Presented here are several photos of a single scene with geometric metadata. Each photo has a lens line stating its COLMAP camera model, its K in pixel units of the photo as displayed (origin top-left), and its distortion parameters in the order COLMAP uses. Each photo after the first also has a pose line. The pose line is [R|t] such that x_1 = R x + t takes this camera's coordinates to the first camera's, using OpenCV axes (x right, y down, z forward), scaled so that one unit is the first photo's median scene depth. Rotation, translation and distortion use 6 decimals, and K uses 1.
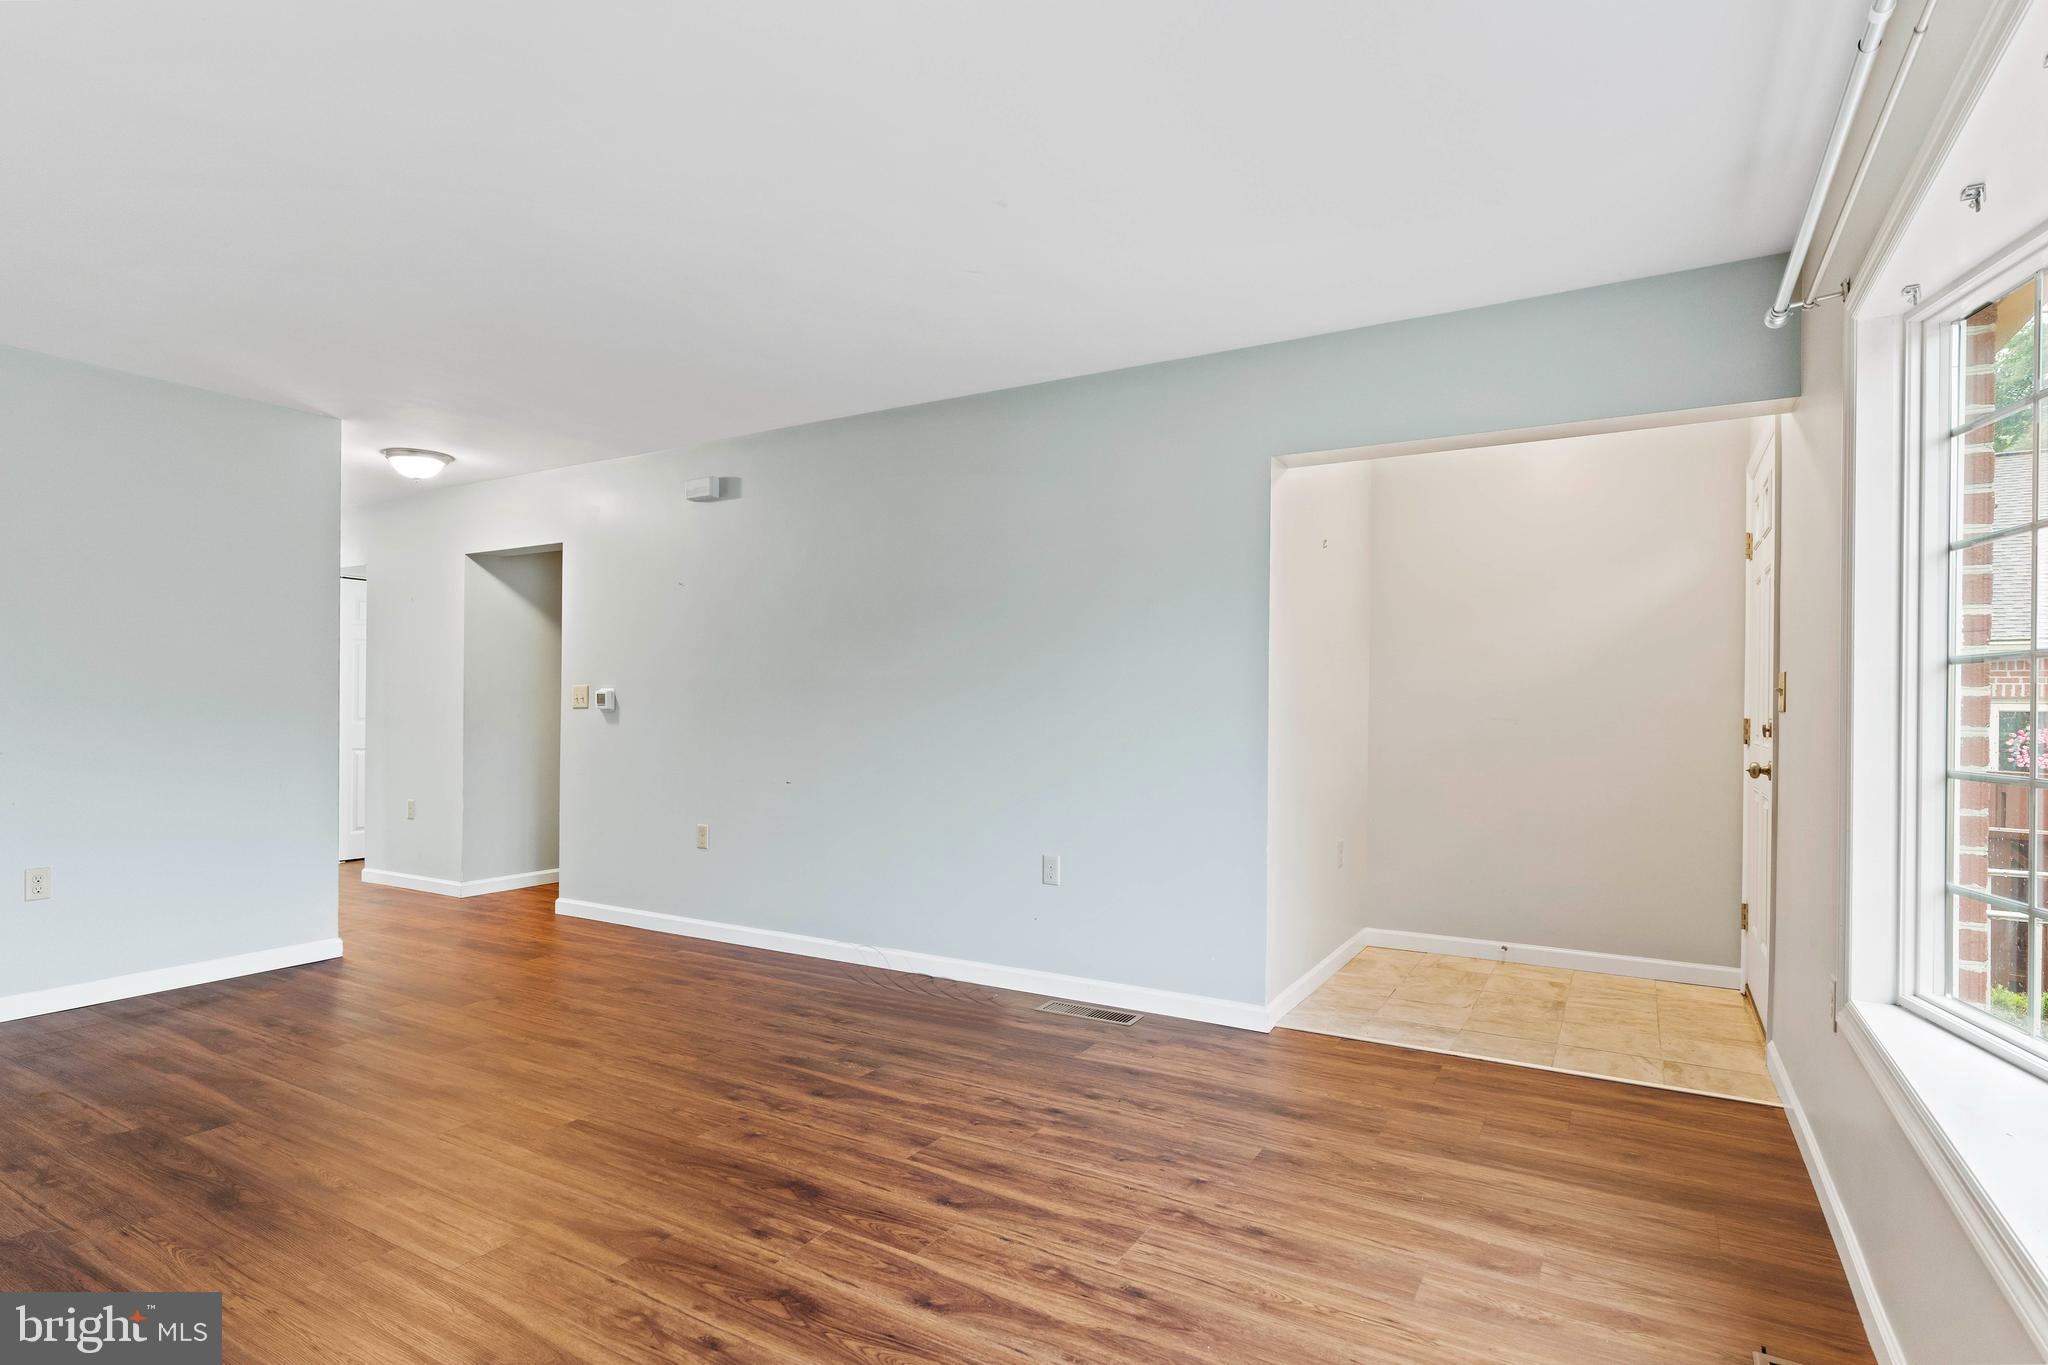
lens RADIAL K [[1056.1, 0, 1011.7], [0, 1056.1, 699.1], [0, 0, 1]] dist [-0.006537, 0.001674]
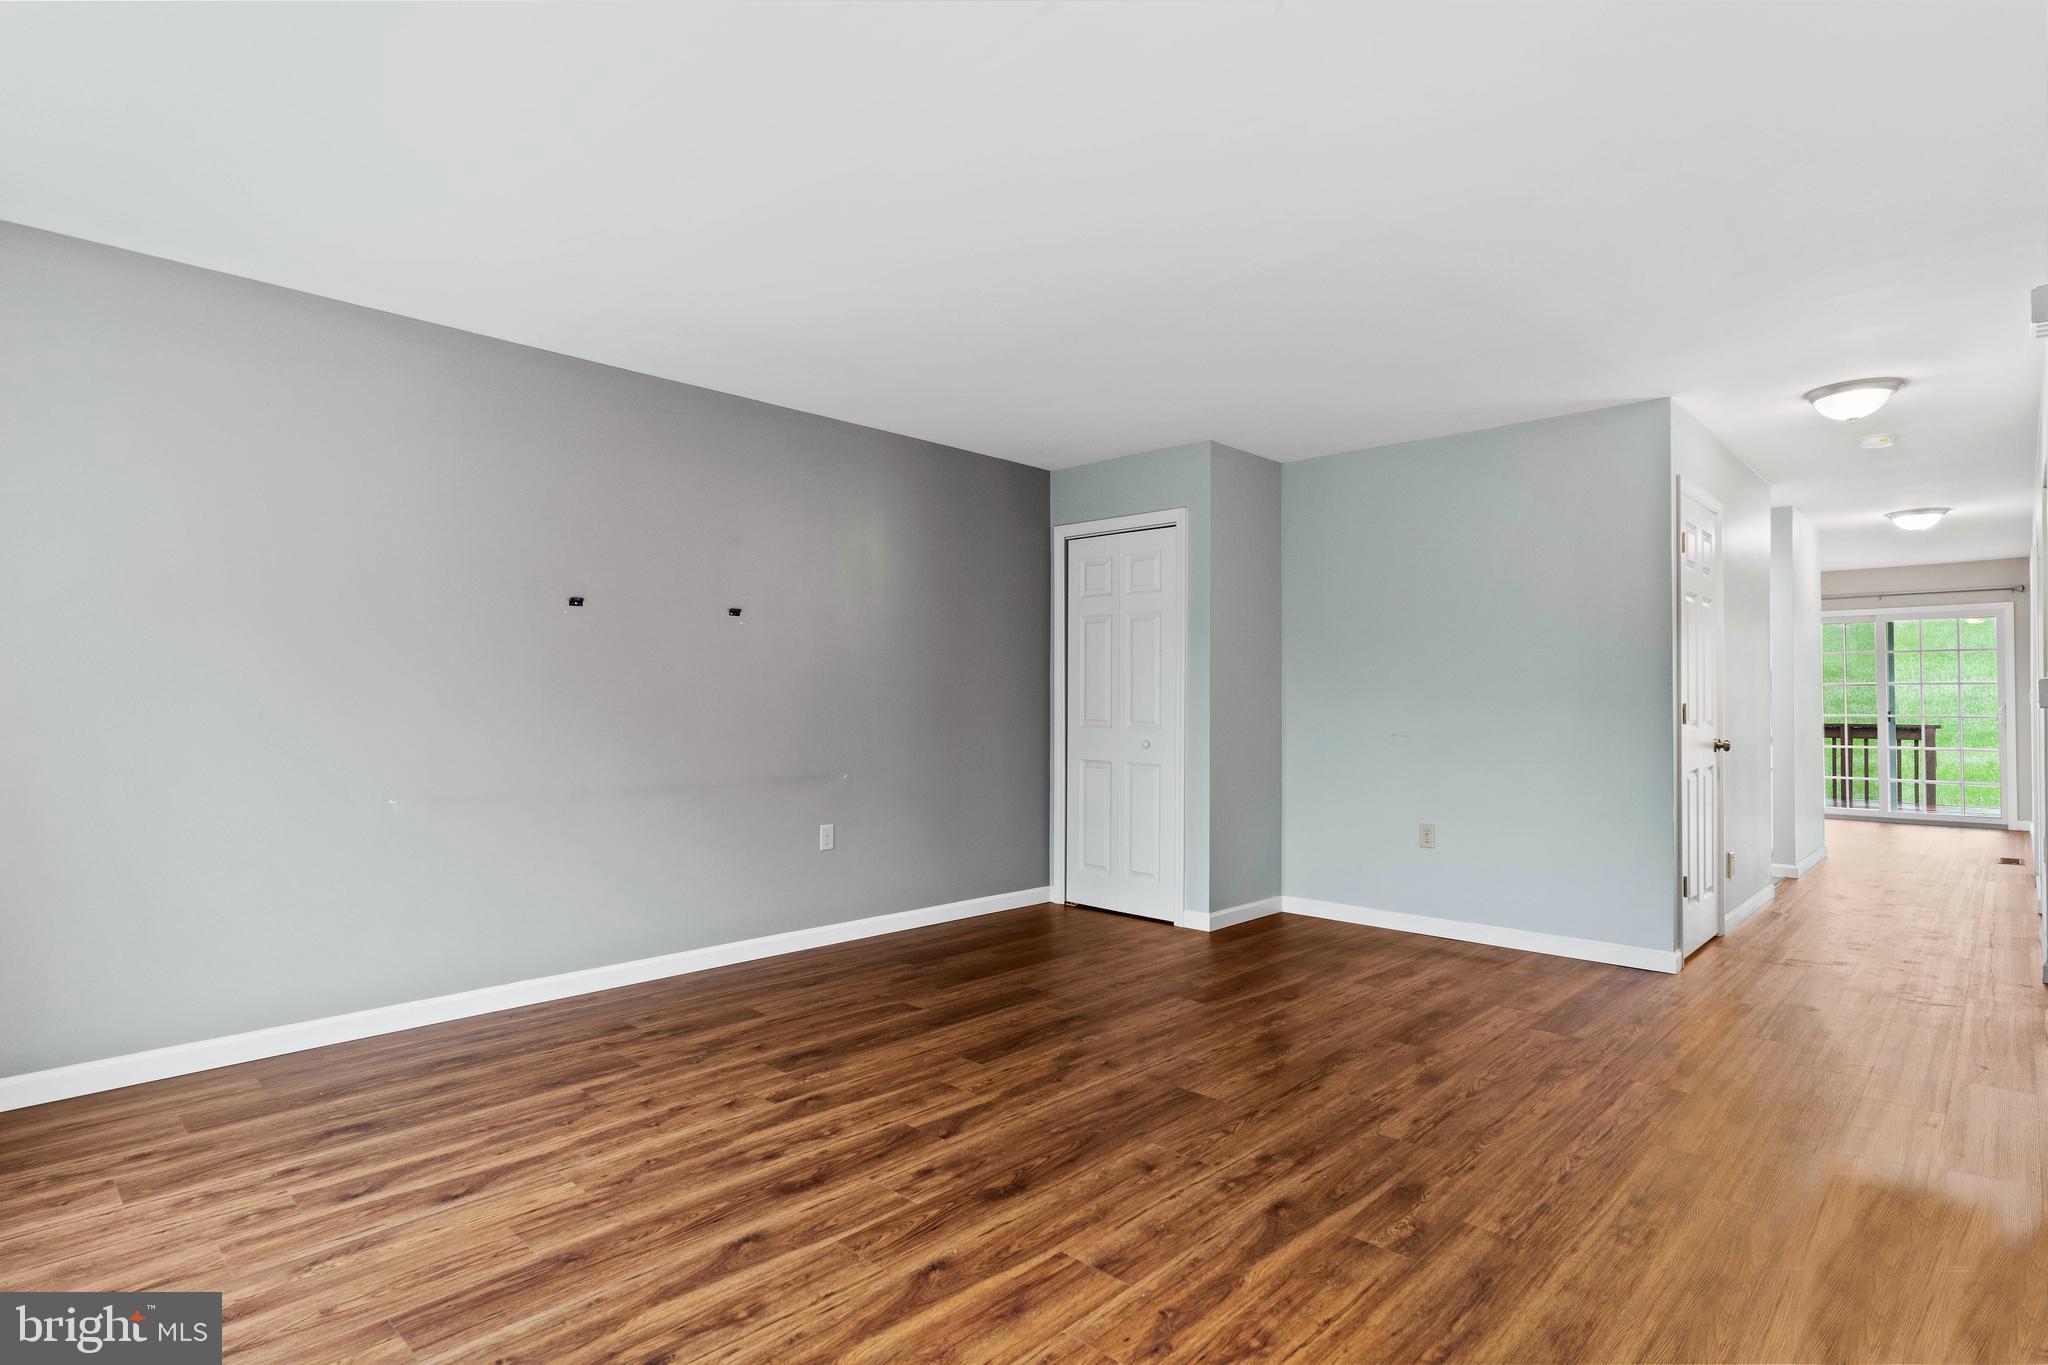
lens RADIAL K [[1056.1, 0, 1022.5], [0, 1056.1, 680.6], [0, 0, 1]] dist [-0.006537, 0.001674]
pose [[-0.225903, -0.024962, -0.973830, 0.636301], [-0.002199, 0.999682, -0.025114, 0.020142], [0.974147, -0.003531, -0.225886, 1.052134]]
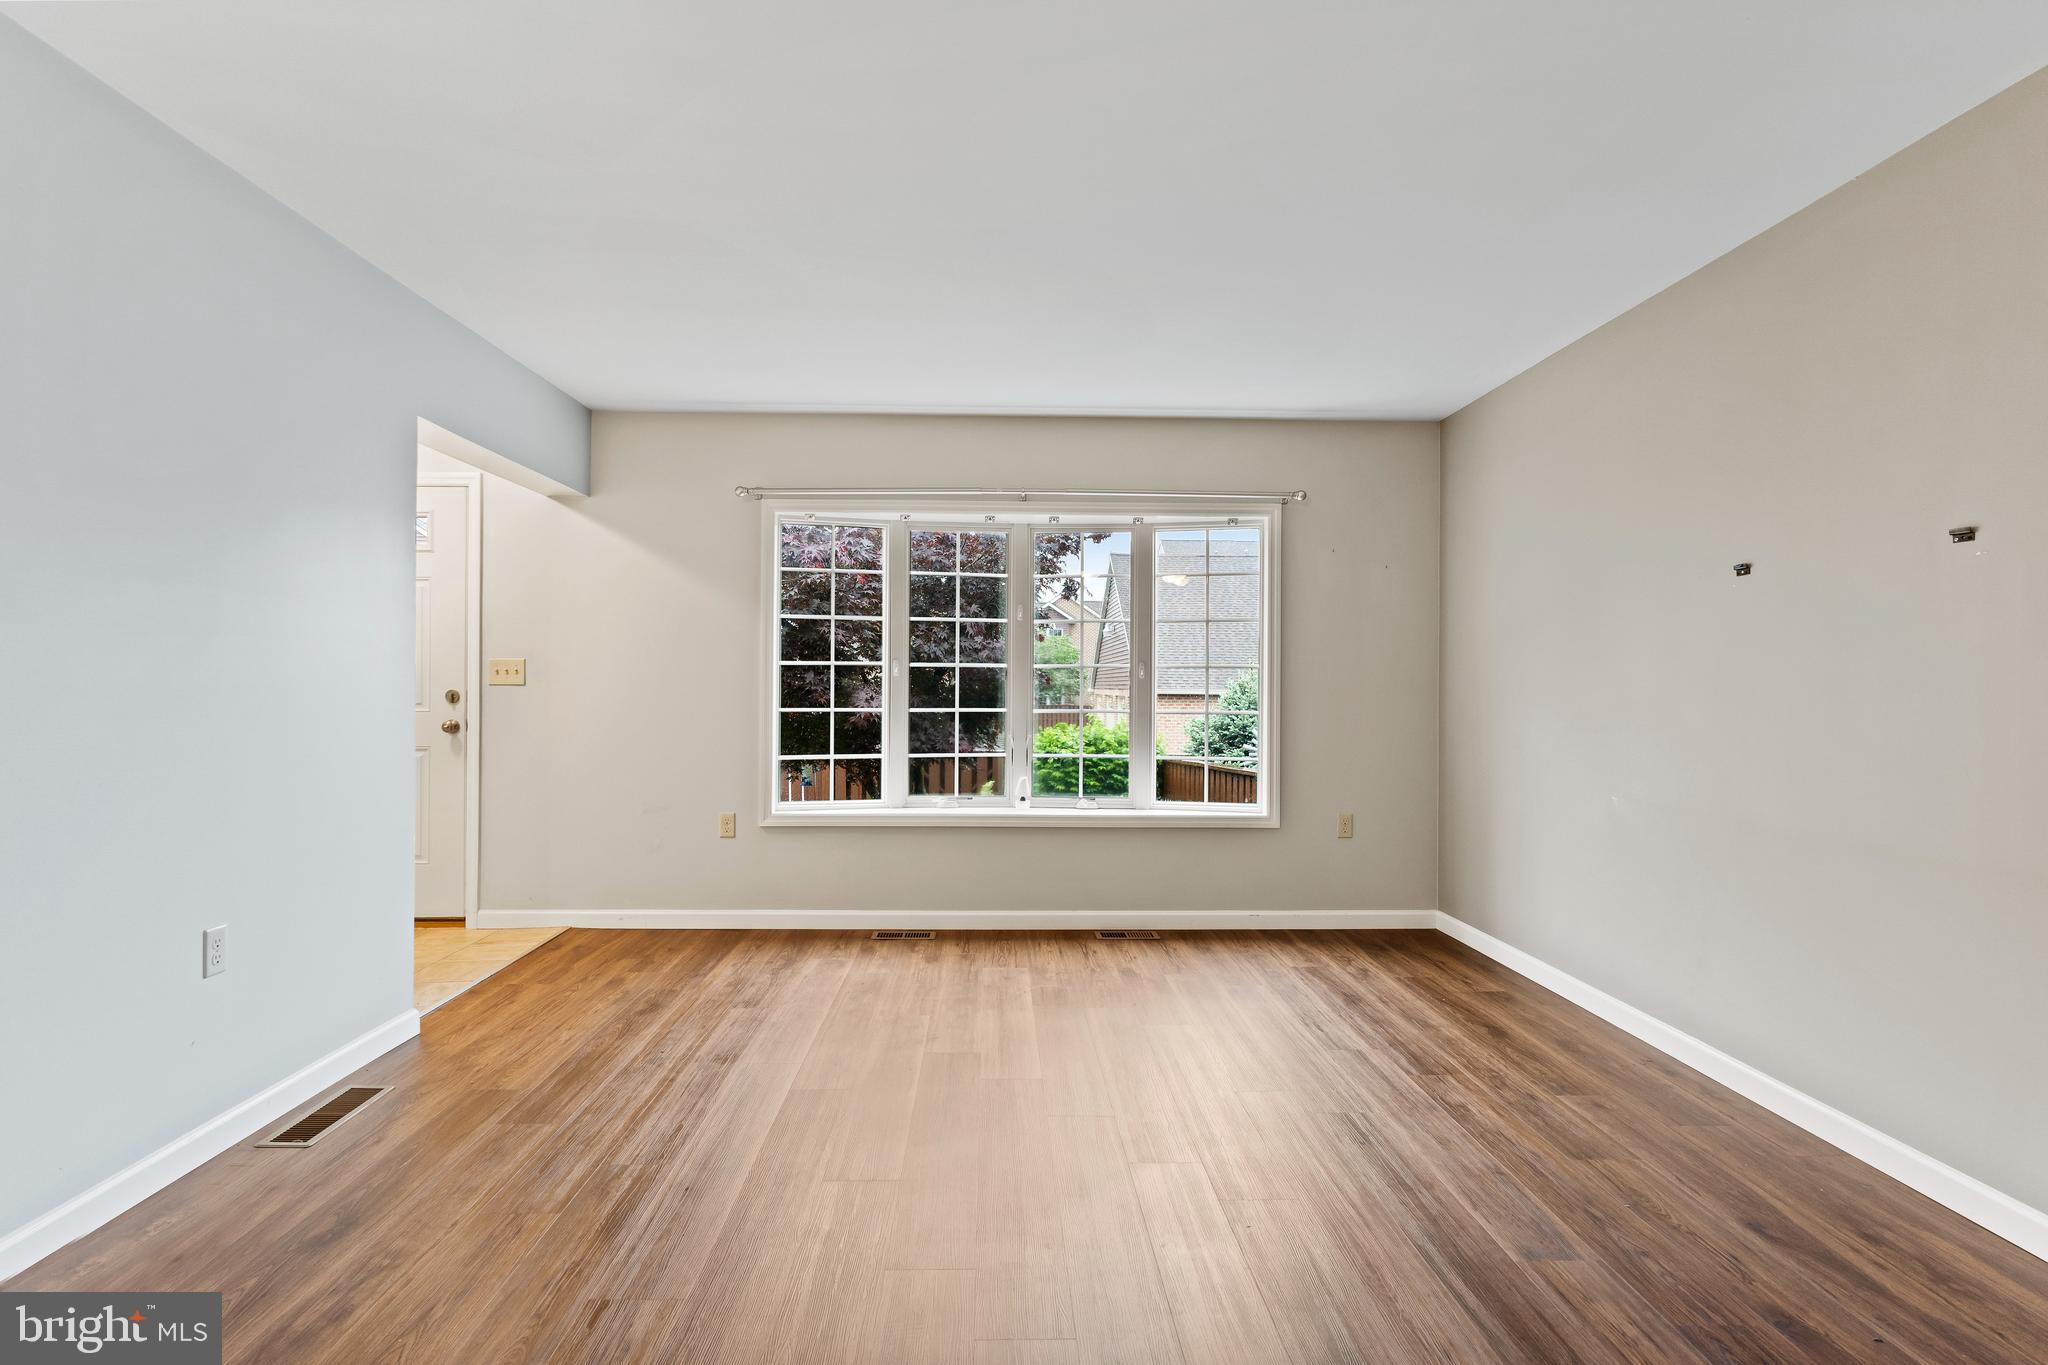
lens RADIAL K [[1056.1, 0, 1015.0], [0, 1056.1, 683.2], [0, 0, 1]] dist [-0.006537, 0.001674]
pose [[-0.529410, -0.008962, 0.848319, -1.038408], [-0.008646, 0.999949, 0.005168, -0.003796], [-0.848322, -0.004599, -0.529460, 1.320485]]
